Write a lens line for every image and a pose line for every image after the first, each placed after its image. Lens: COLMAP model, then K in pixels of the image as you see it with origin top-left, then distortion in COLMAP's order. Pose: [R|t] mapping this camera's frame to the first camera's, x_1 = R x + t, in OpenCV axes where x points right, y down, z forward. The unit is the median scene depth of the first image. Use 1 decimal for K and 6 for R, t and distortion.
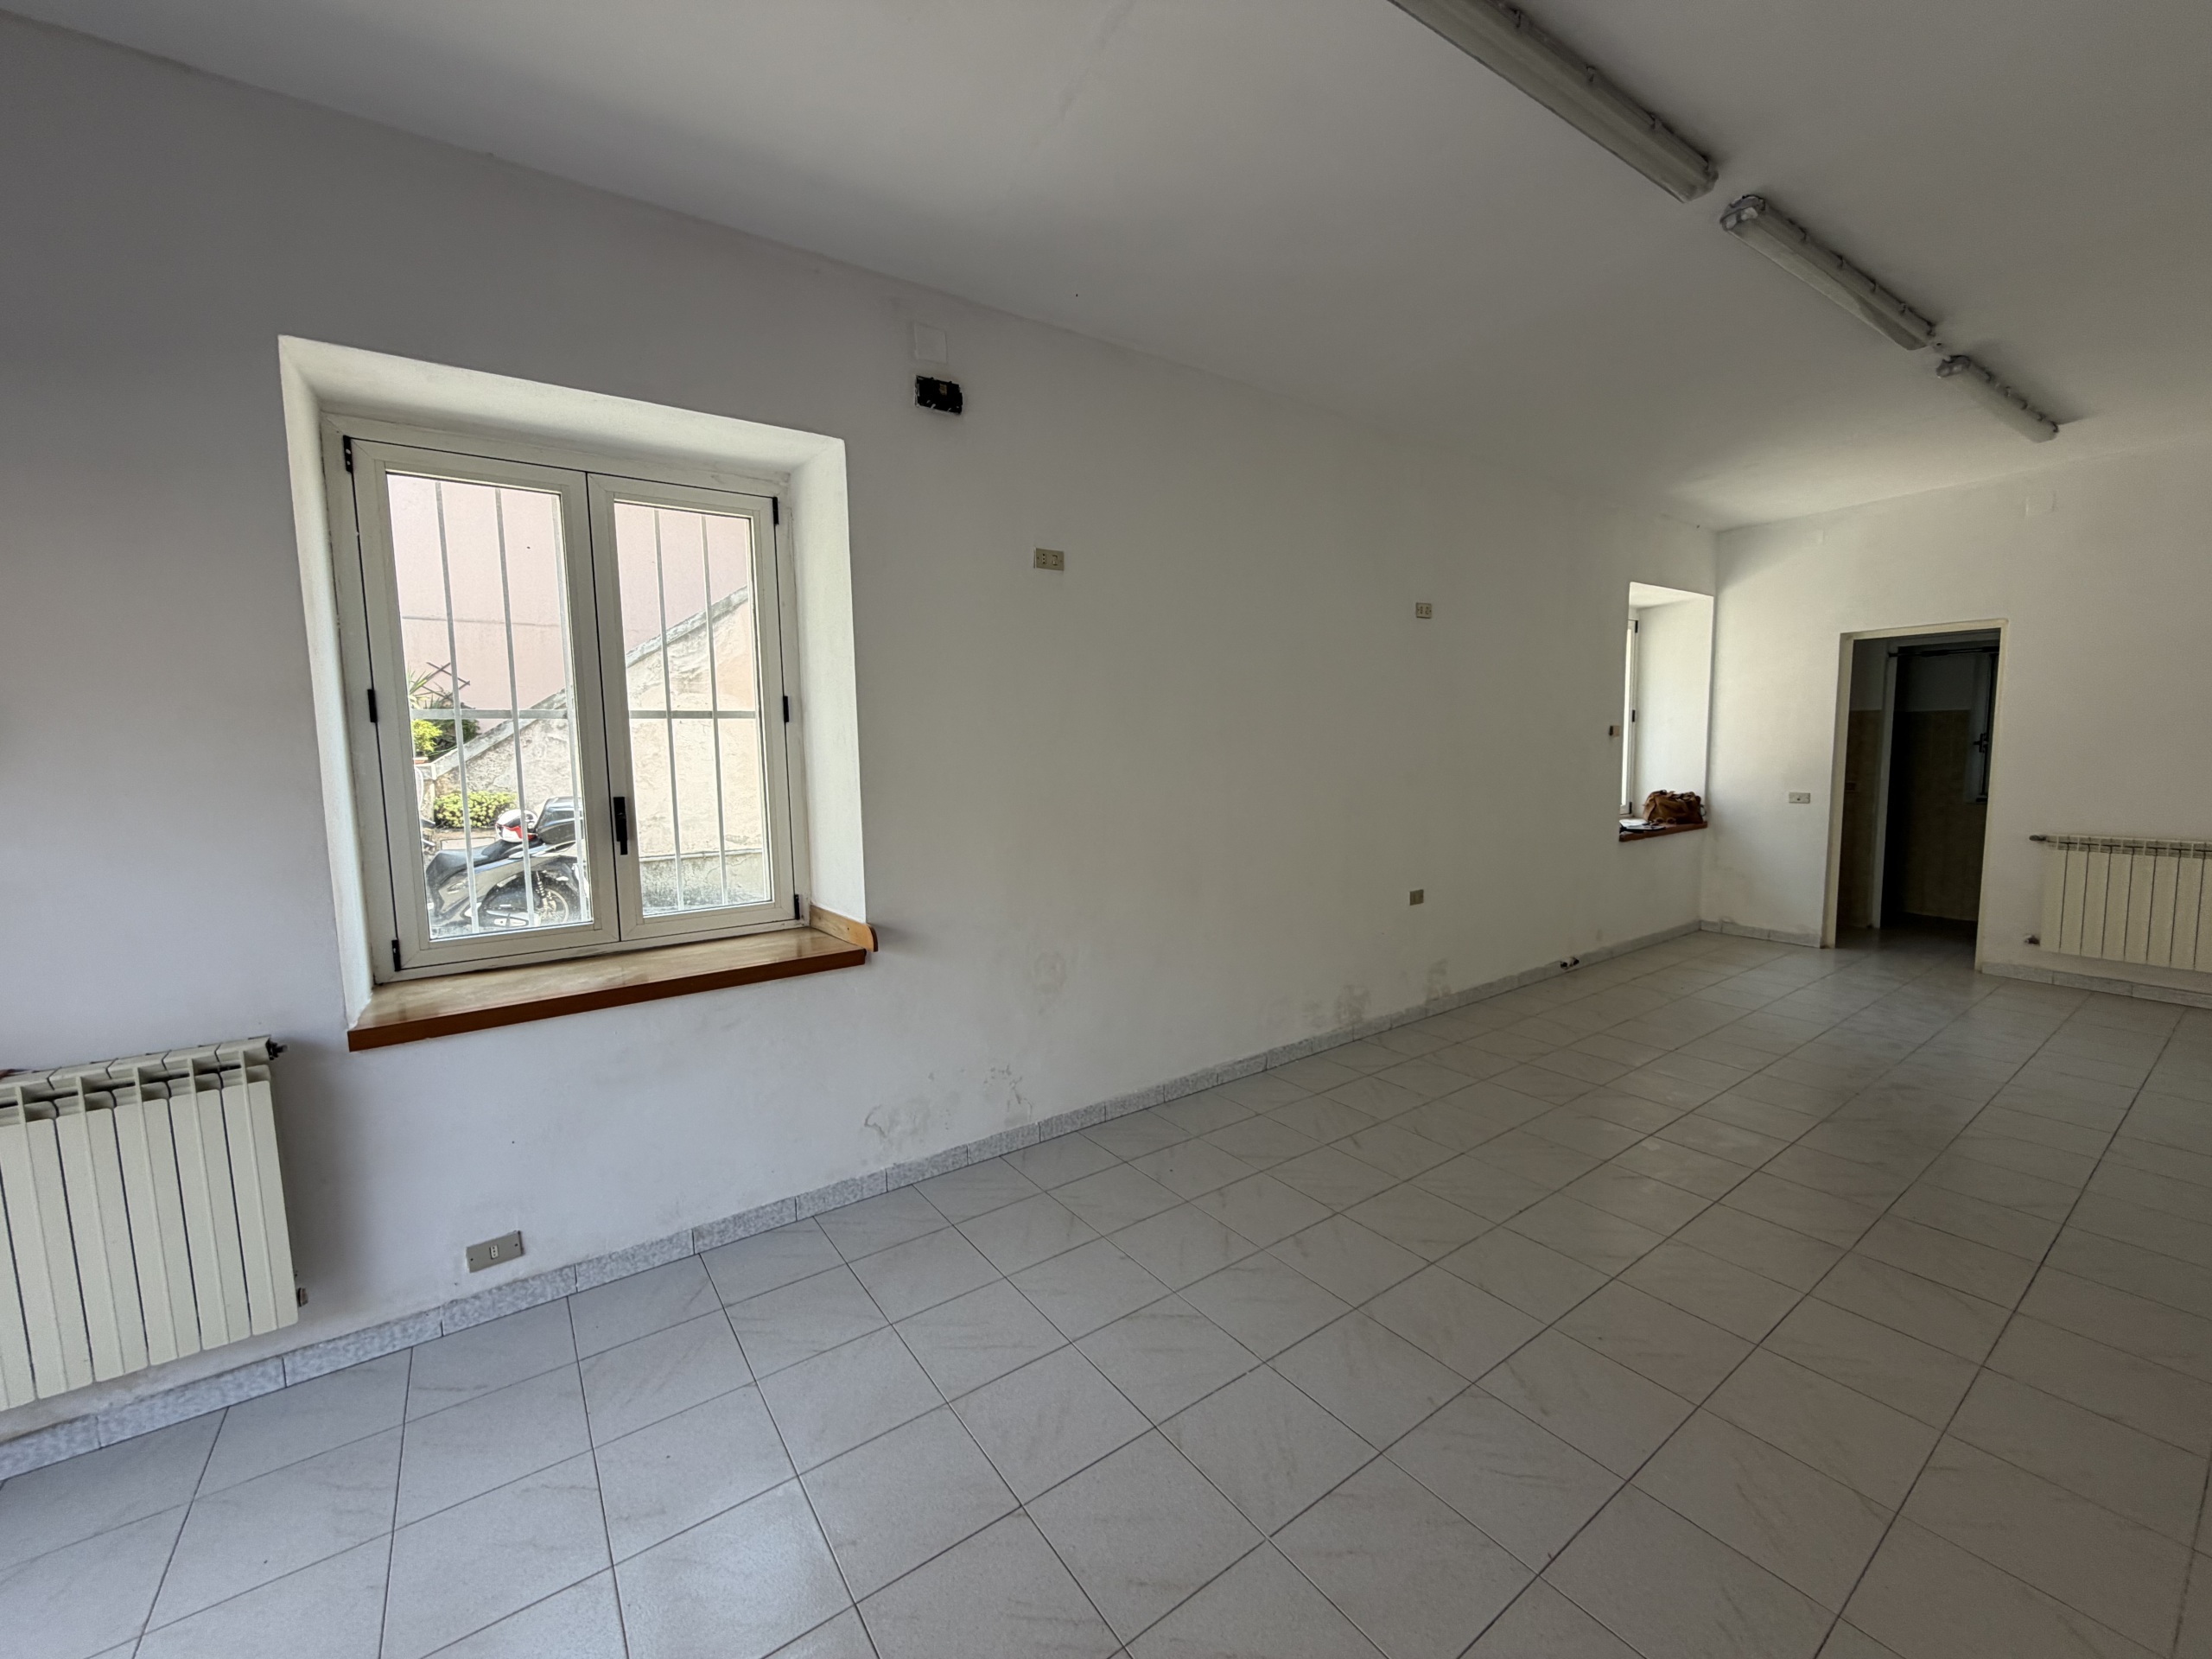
lens RADIAL K [[879.7, 0, 1104.5], [0, 879.7, 826.5], [0, 0, 1]] dist [-0.002374, 0.001015]
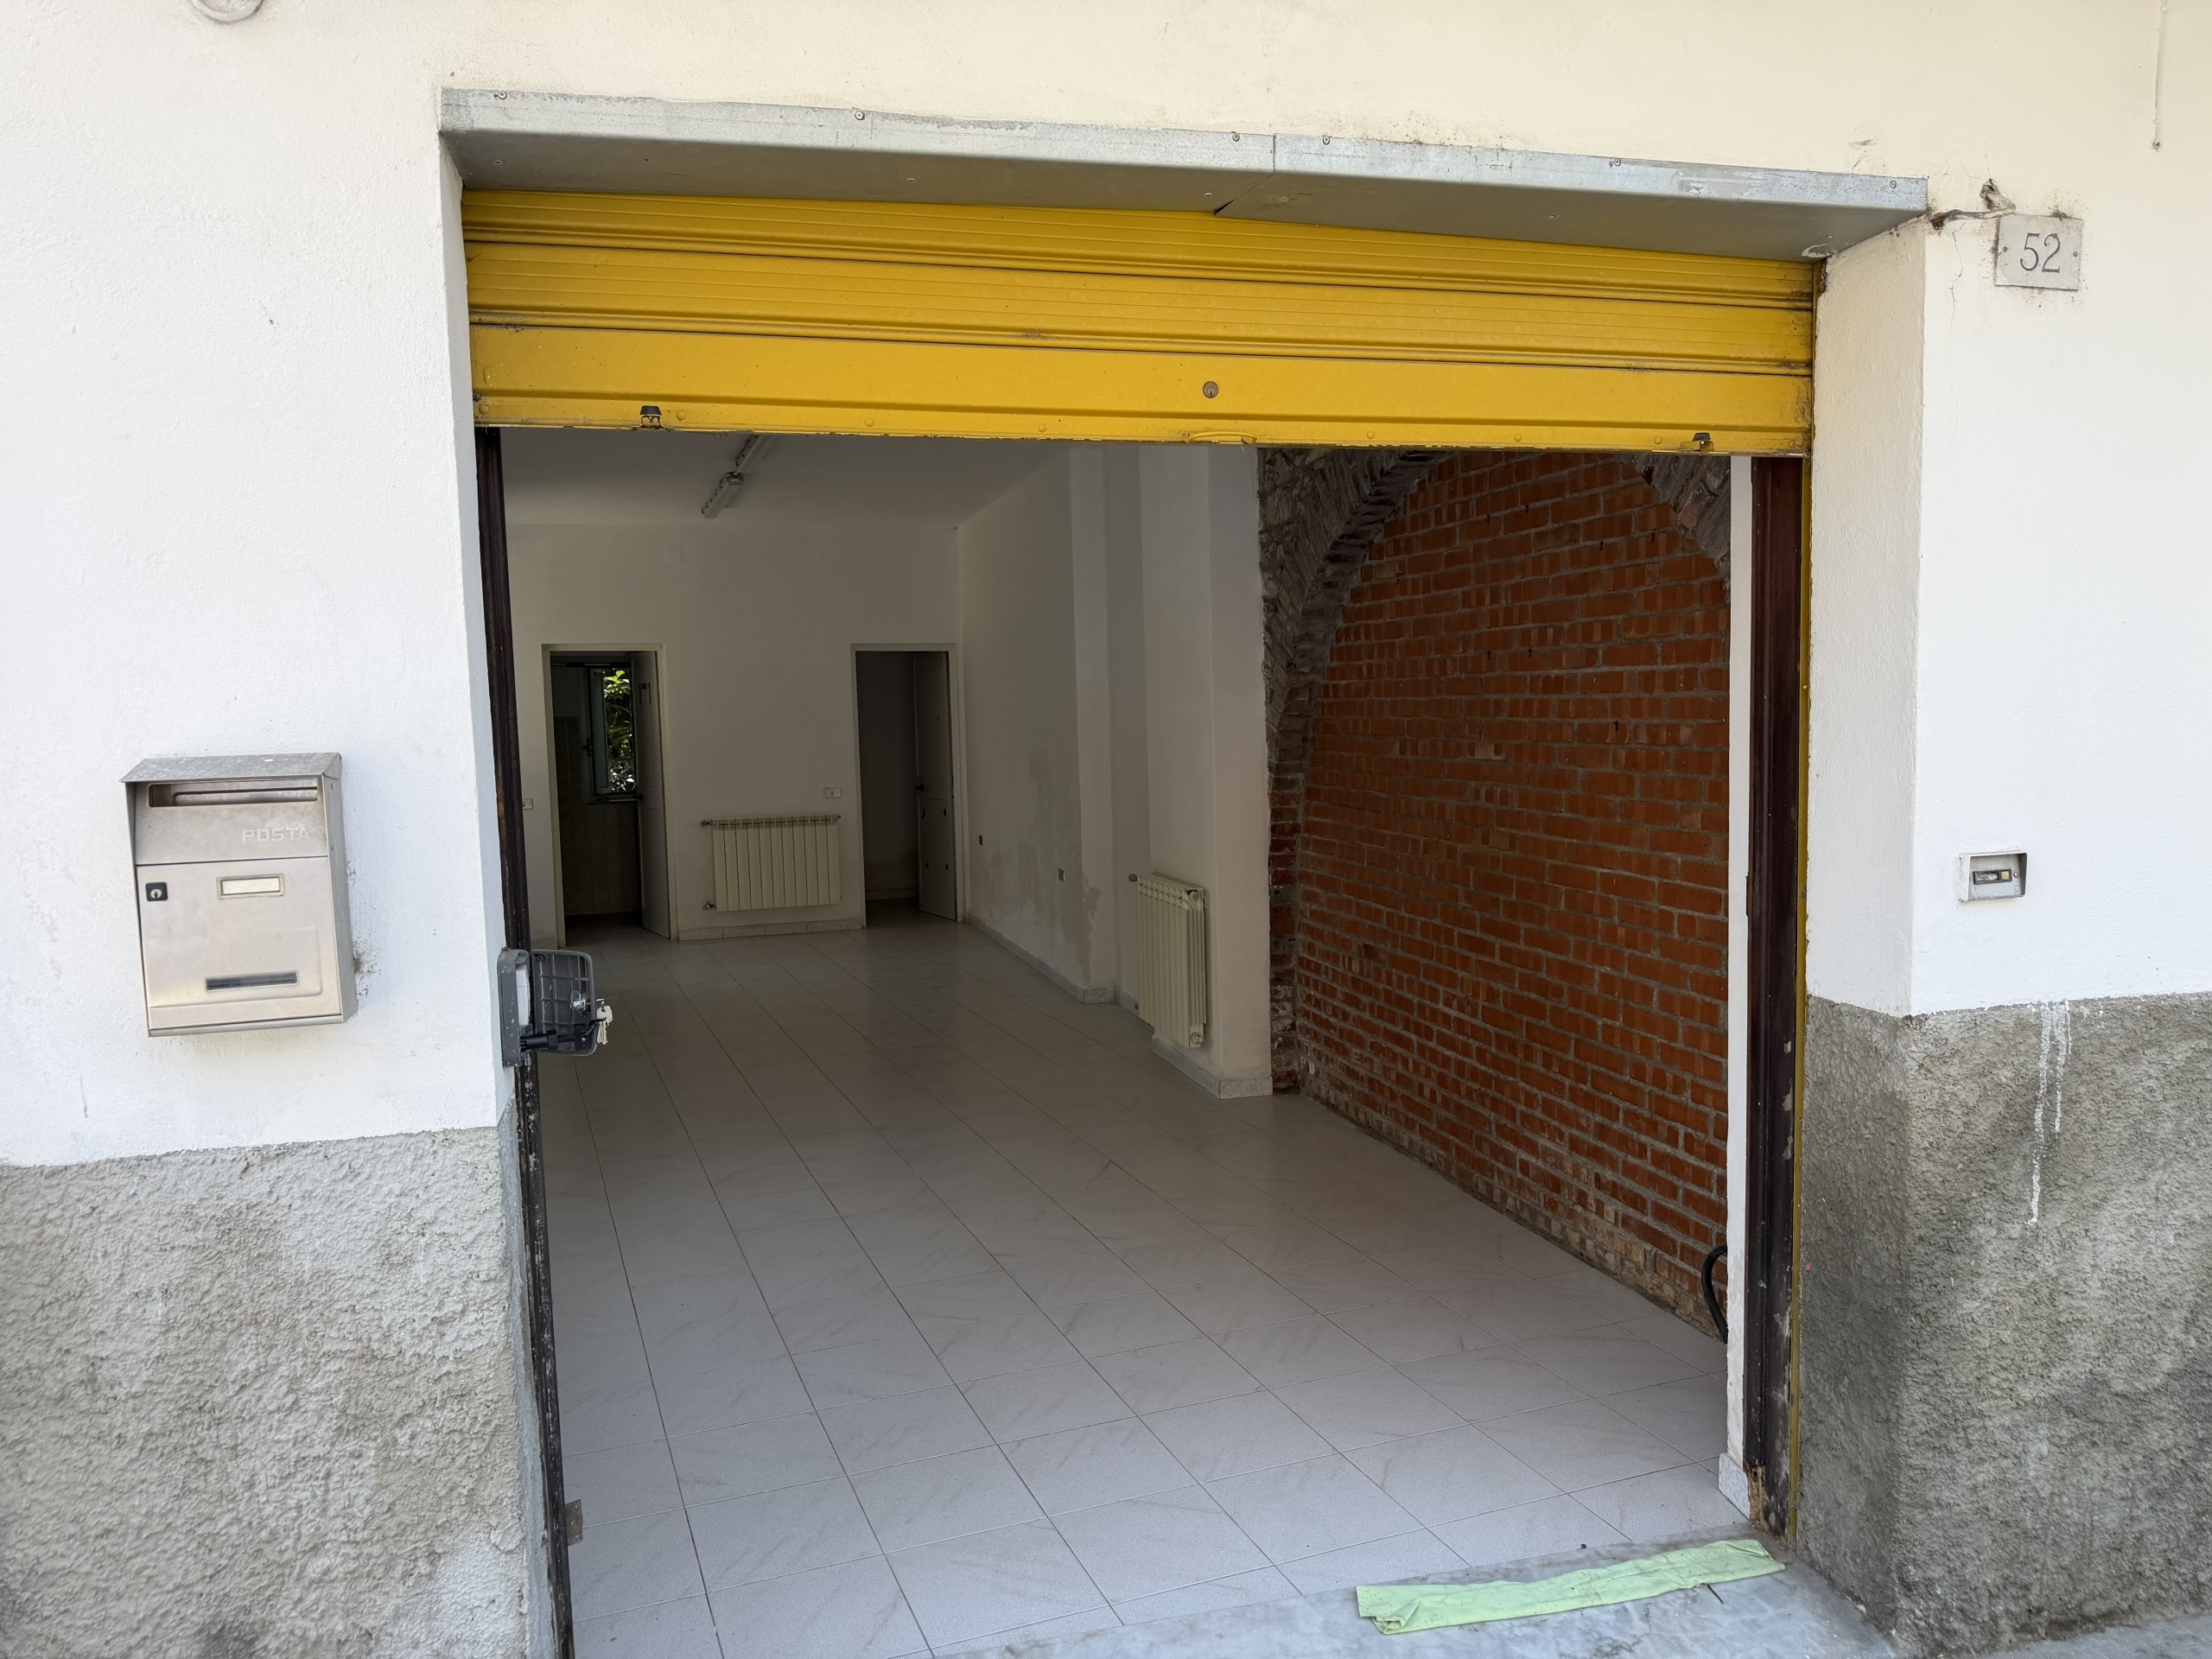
lens RADIAL K [[1550.6, 0, 1097.4], [0, 1550.6, 829.4], [0, 0, 1]] dist [0.076237, -0.036755]
pose [[0.246070, -0.064724, 0.967089, -1.068625], [0.110084, 0.993178, 0.038460, -0.000935], [-0.962980, 0.096997, 0.251517, -0.103939]]
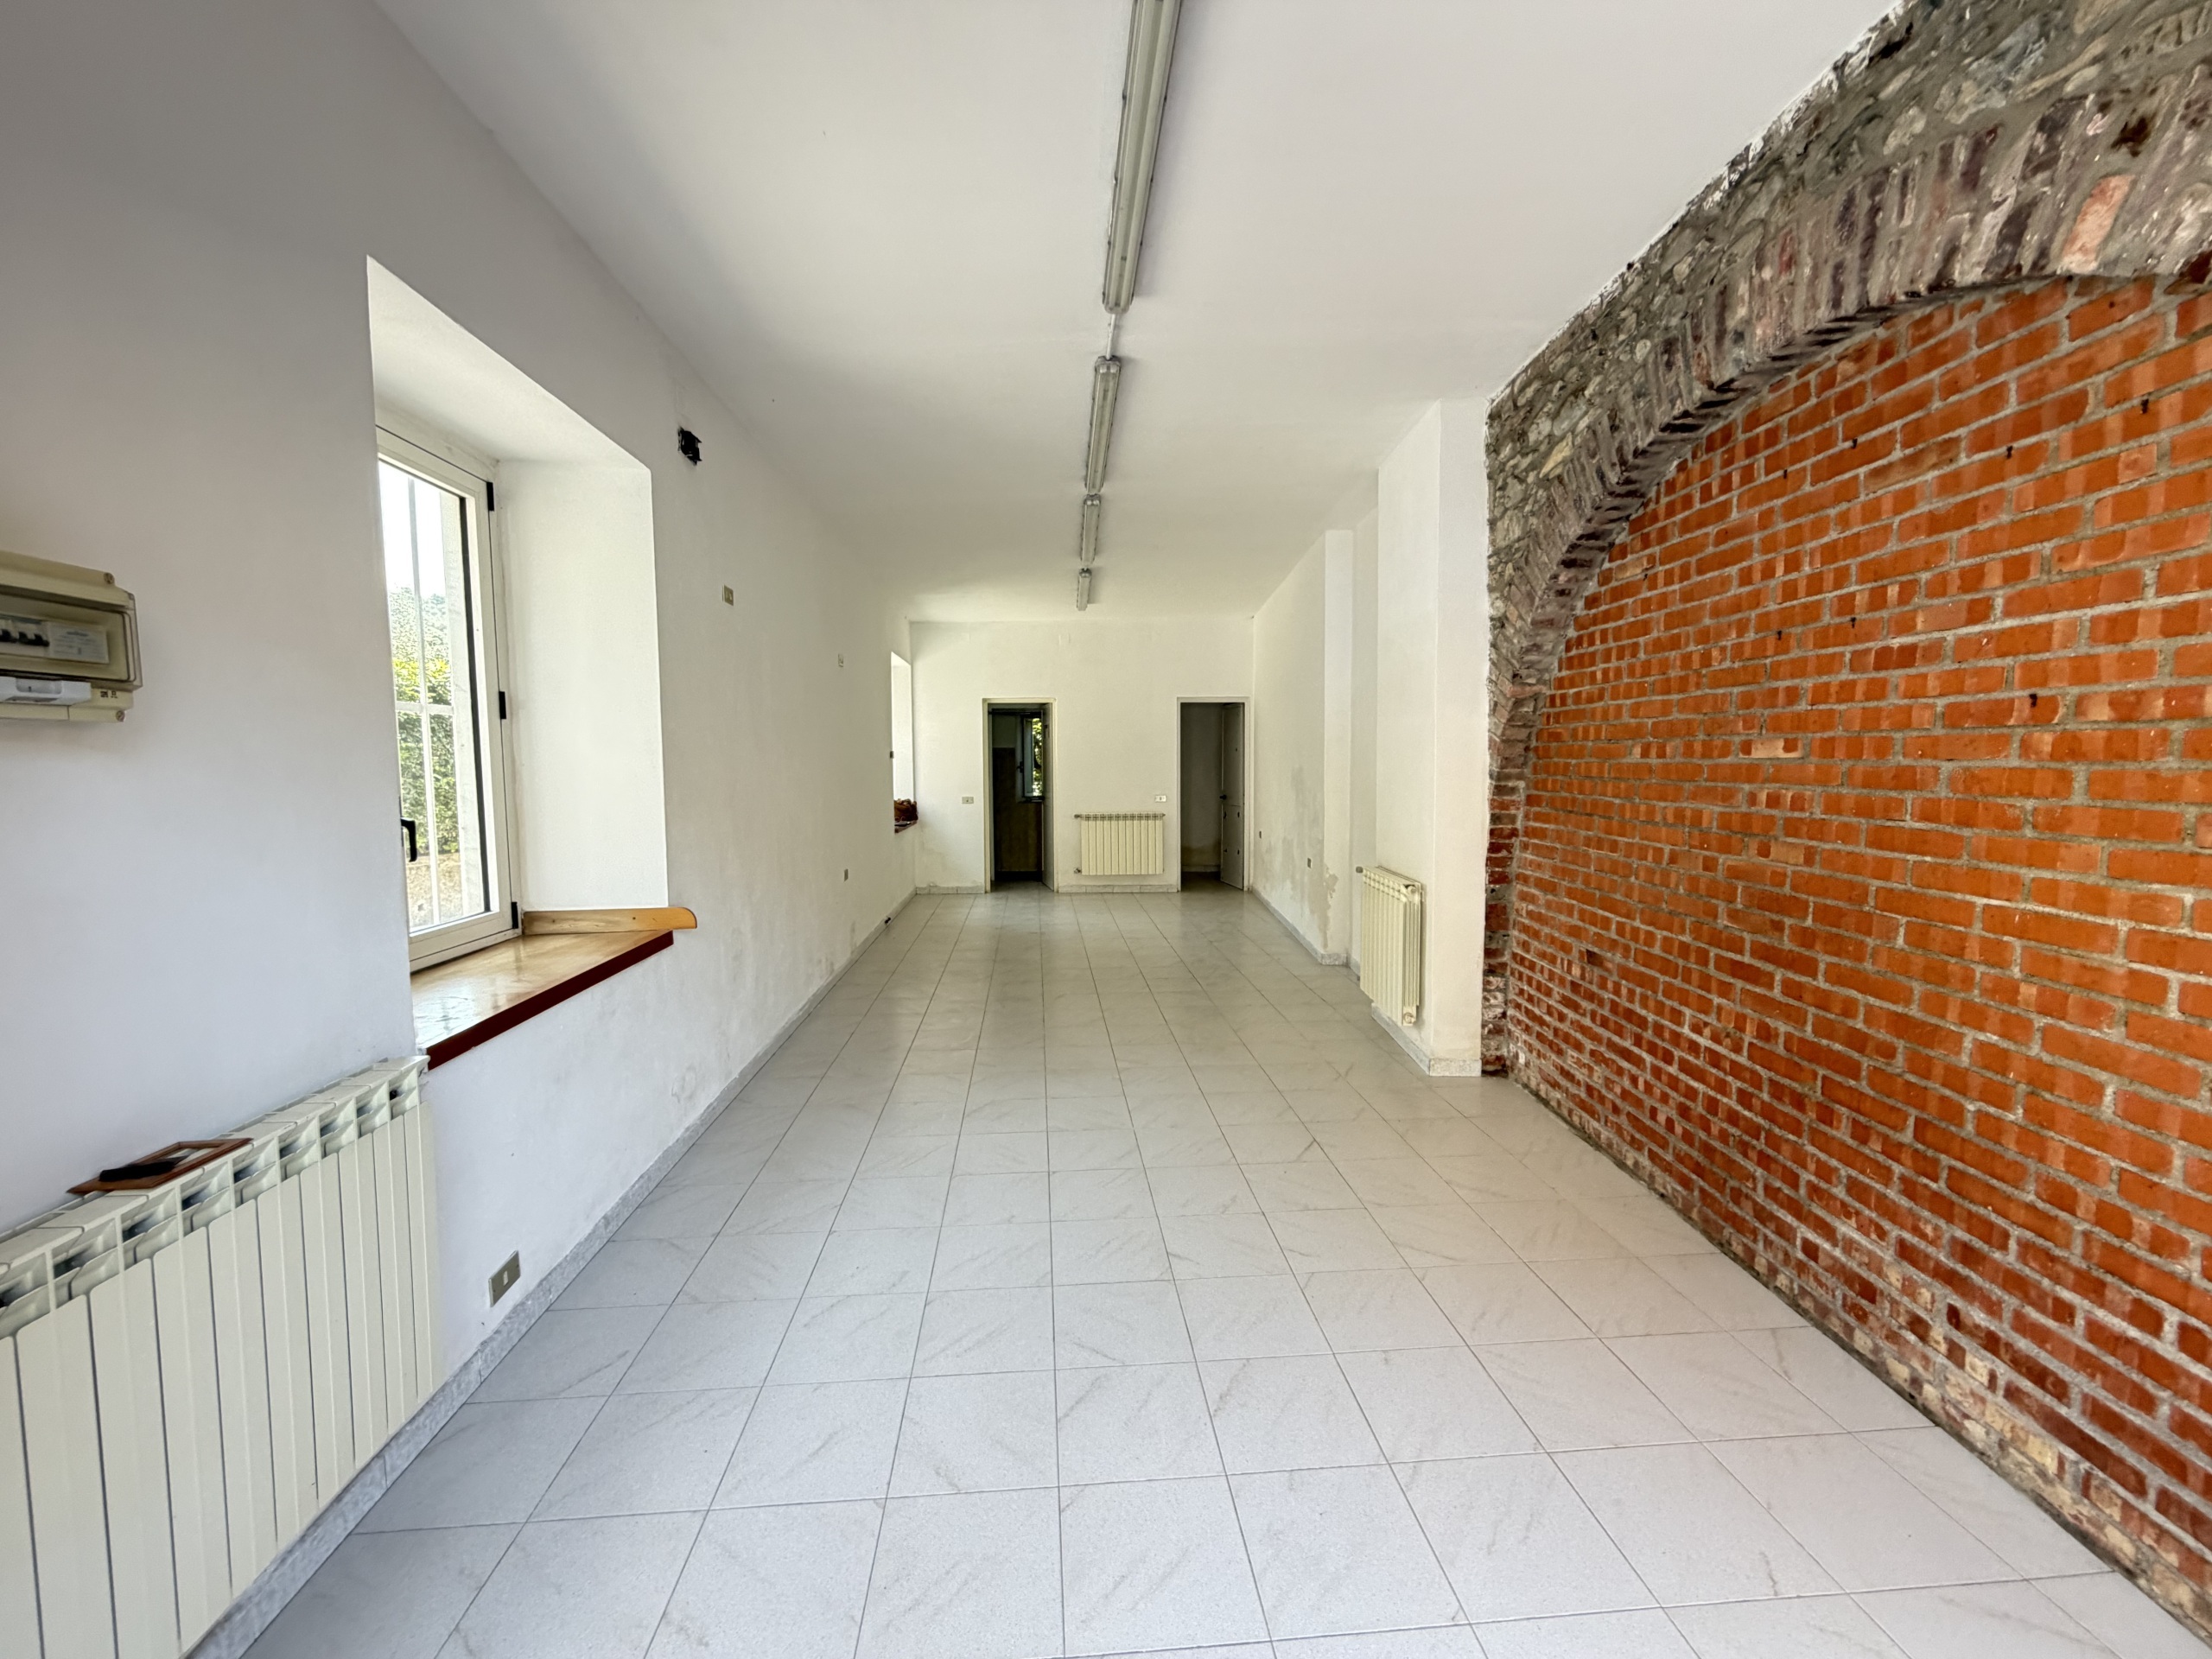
lens RADIAL K [[879.7, 0, 1106.3], [0, 879.7, 826.8], [0, 0, 1]] dist [-0.002374, 0.001015]
pose [[0.512827, -0.049074, 0.857088, -0.587421], [0.079747, 0.996771, 0.009355, 0.027431], [-0.854780, 0.063553, 0.515085, -0.022850]]
